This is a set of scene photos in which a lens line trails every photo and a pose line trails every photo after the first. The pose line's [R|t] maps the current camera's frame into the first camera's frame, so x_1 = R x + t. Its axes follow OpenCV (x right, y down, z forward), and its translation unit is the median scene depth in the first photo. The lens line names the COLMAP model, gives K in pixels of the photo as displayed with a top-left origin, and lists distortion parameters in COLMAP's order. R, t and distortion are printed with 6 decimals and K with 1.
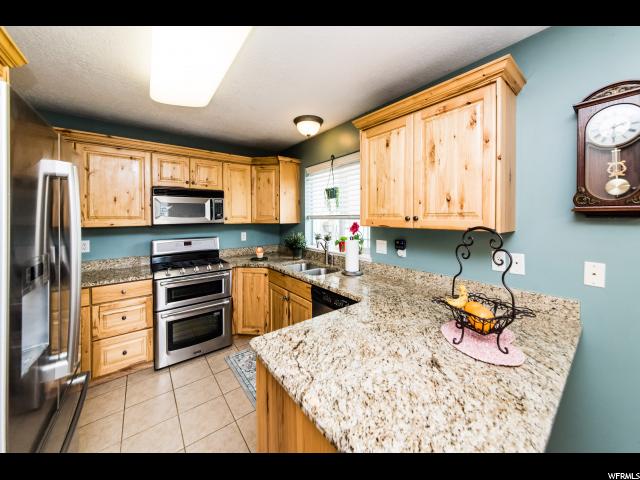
lens RADIAL K [[242.3, 0, 320.7], [0, 242.3, 215.1], [0, 0, 1]] dist [0.000929, -0.000391]
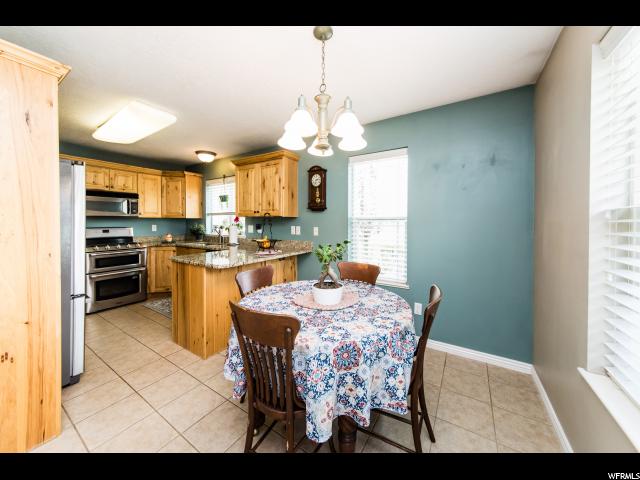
lens RADIAL K [[231.2, 0, 327.9], [0, 231.2, 220.8], [0, 0, 1]] dist [0.020296, 0.000922]
pose [[0.928746, 0.000625, 0.370715, 0.118926], [-0.002855, 0.999981, 0.005468, 0.047829], [-0.370705, -0.006137, 0.928731, -0.689799]]
